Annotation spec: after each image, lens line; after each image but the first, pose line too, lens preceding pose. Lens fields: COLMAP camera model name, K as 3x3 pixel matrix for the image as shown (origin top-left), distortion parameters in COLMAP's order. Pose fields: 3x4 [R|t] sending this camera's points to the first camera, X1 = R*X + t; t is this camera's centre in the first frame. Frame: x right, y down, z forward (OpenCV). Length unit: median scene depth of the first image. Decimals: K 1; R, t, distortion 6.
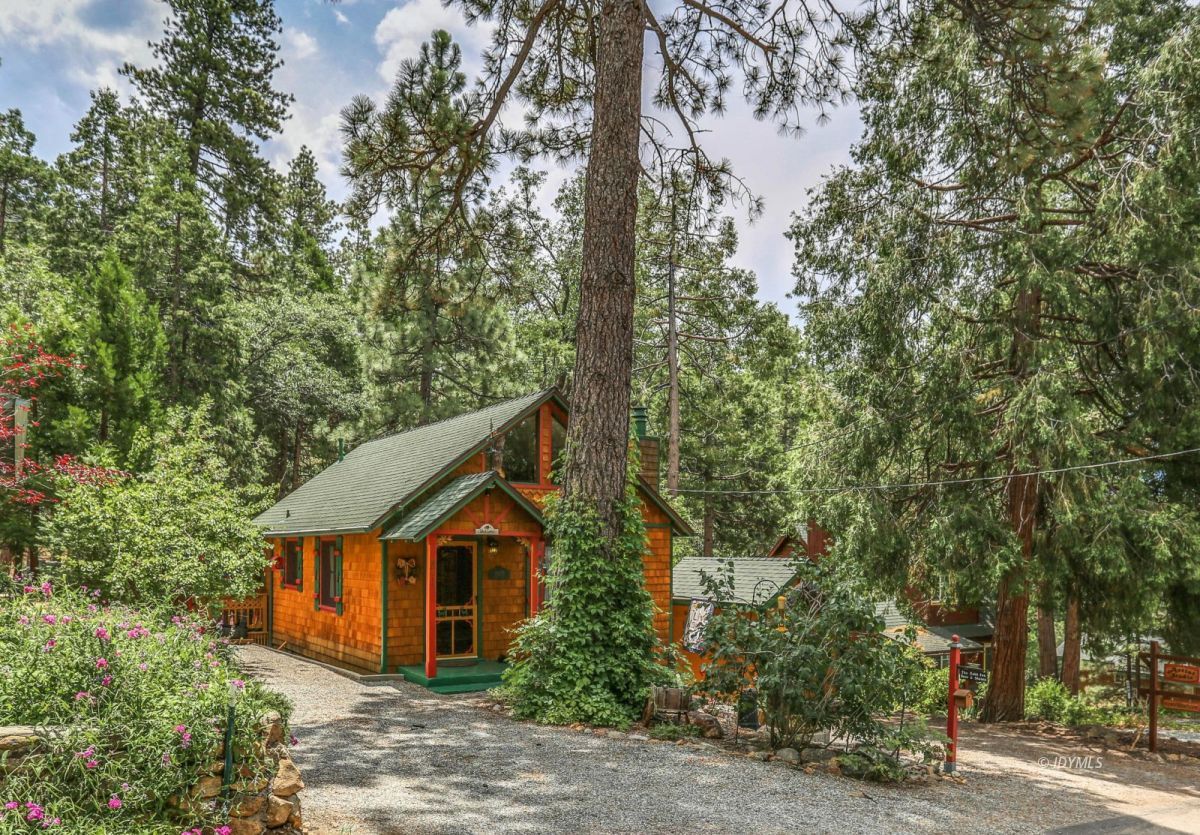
lens RADIAL K [[813.3, 0, 598.4], [0, 813.3, 544.6], [0, 0, 1]] dist [-0.026385, 0.001950]
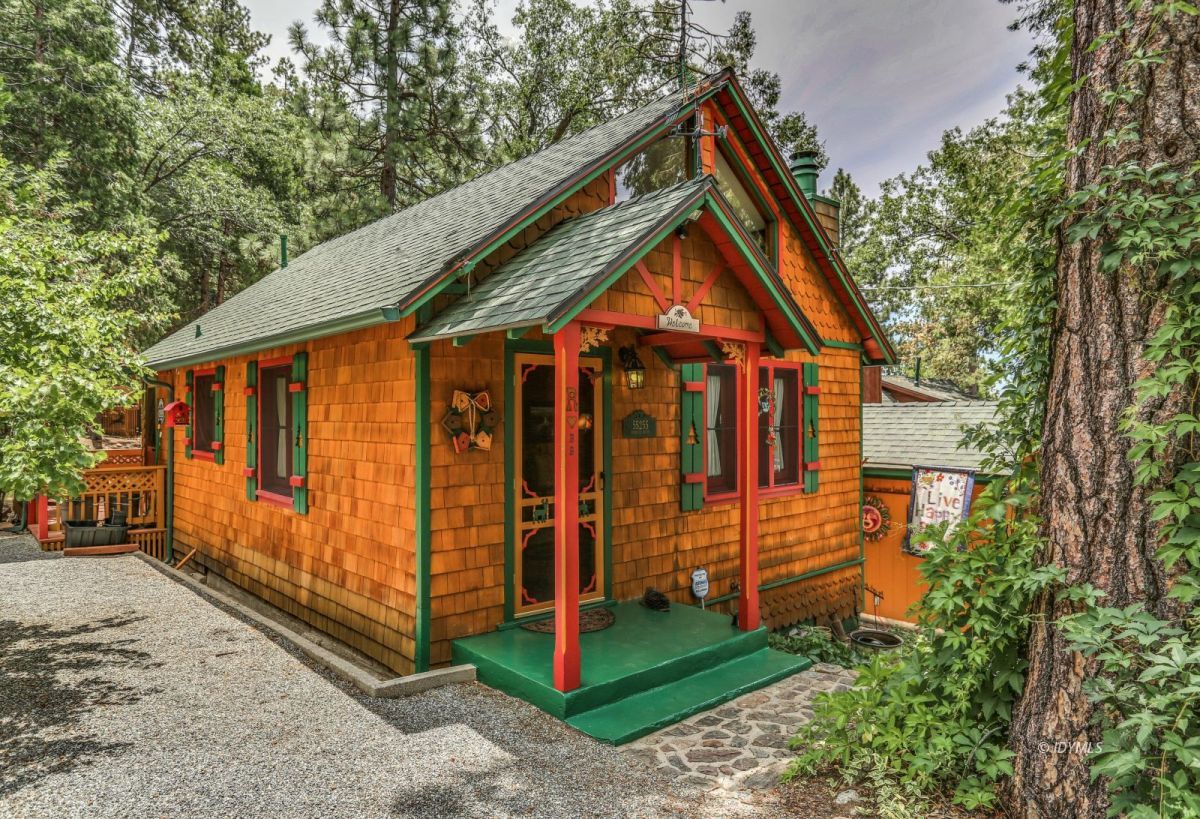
lens RADIAL K [[725.4, 0, 586.2], [0, 725.4, 412.9], [0, 0, 1]] dist [-0.002123, 0.001799]
pose [[0.994241, -0.006188, 0.106984, -0.195430], [0.005458, 0.999960, 0.007115, 0.023816], [-0.107024, -0.006490, 0.994235, 0.547588]]
